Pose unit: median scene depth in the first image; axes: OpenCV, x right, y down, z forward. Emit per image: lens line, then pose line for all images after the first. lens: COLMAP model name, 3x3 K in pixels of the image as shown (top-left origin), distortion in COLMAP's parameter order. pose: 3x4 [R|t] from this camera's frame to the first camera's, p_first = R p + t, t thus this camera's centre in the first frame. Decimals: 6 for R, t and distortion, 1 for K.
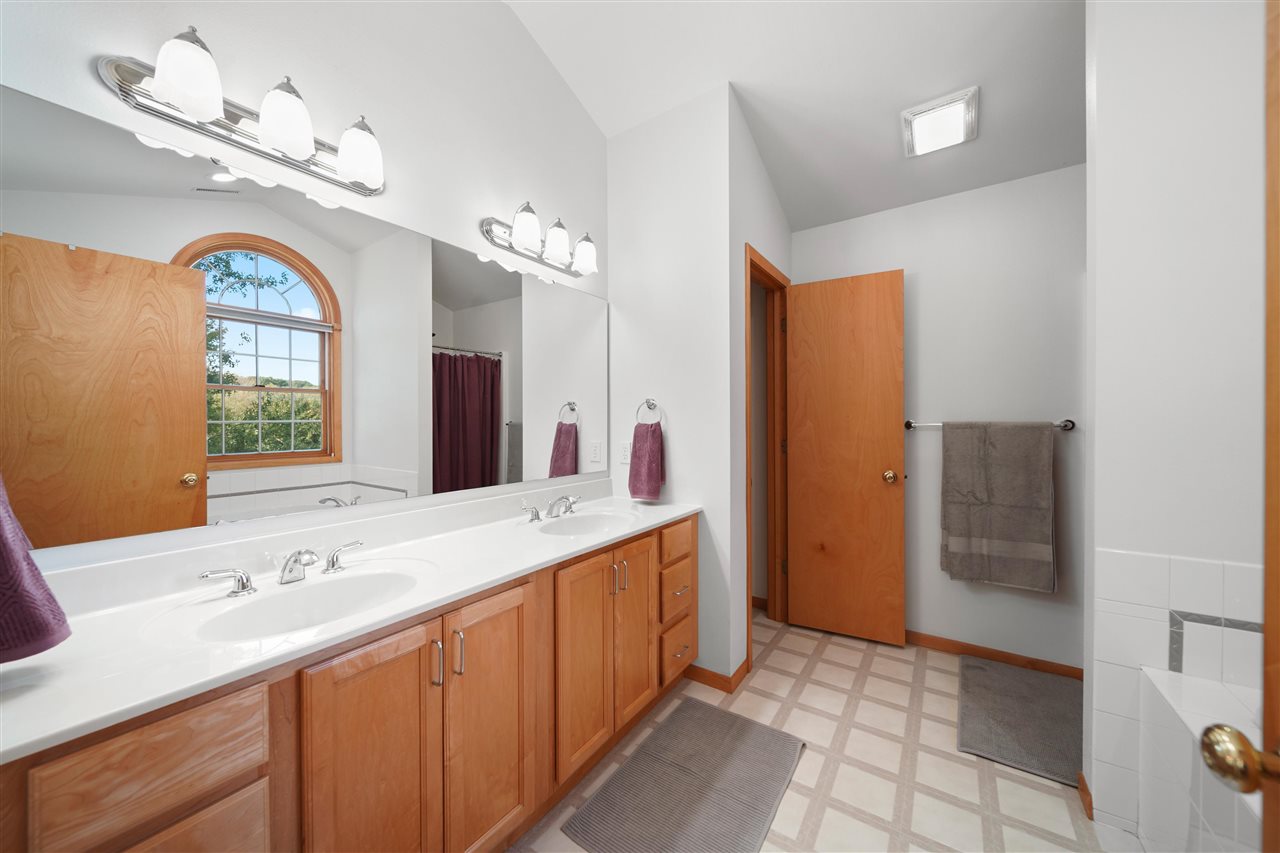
lens RADIAL K [[460.6, 0, 641.9], [0, 460.6, 427.0], [0, 0, 1]] dist [0.001508, -0.000116]
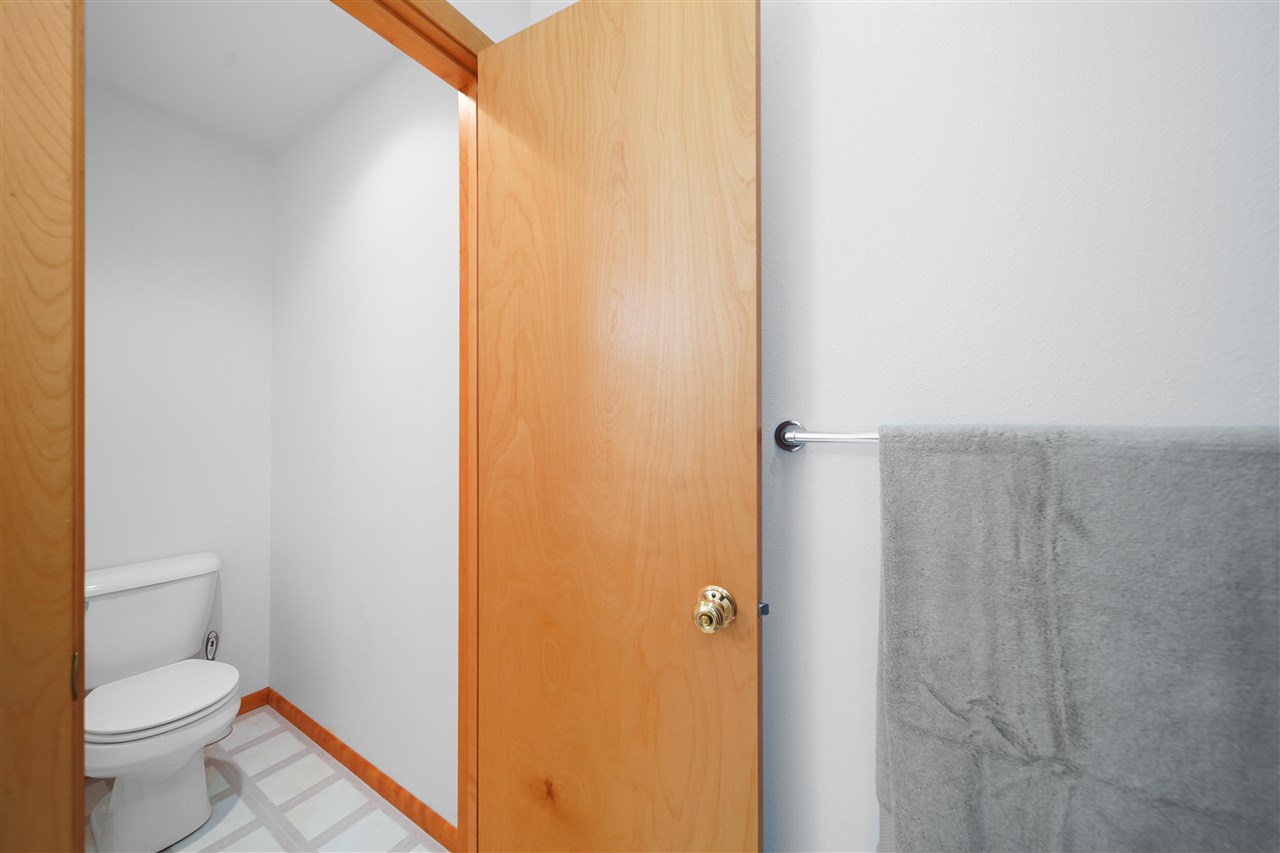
lens RADIAL K [[460.6, 0, 646.2], [0, 460.6, 429.8], [0, 0, 1]] dist [0.001508, -0.000116]
pose [[0.999943, 0.008278, 0.006751, 0.517146], [-0.008222, 0.999932, -0.008259, -0.006202], [-0.006819, 0.008203, 0.999943, 0.735439]]
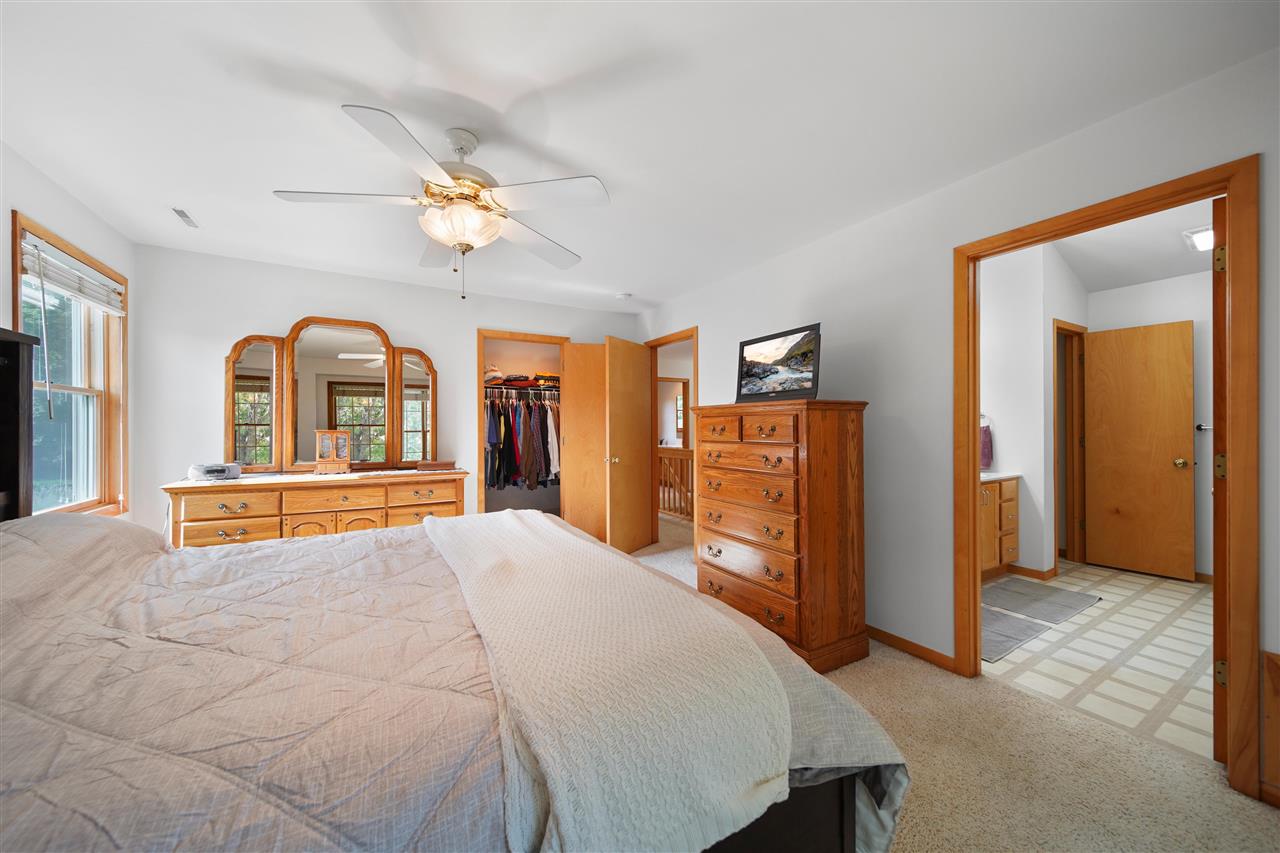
lens RADIAL K [[460.6, 0, 632.0], [0, 460.6, 429.5], [0, 0, 1]] dist [0.001508, -0.000116]
pose [[0.900555, 0.003427, -0.434729, -0.402806], [-0.005937, 0.999973, -0.004415, 0.019902], [0.434702, 0.006557, 0.900551, -1.109351]]
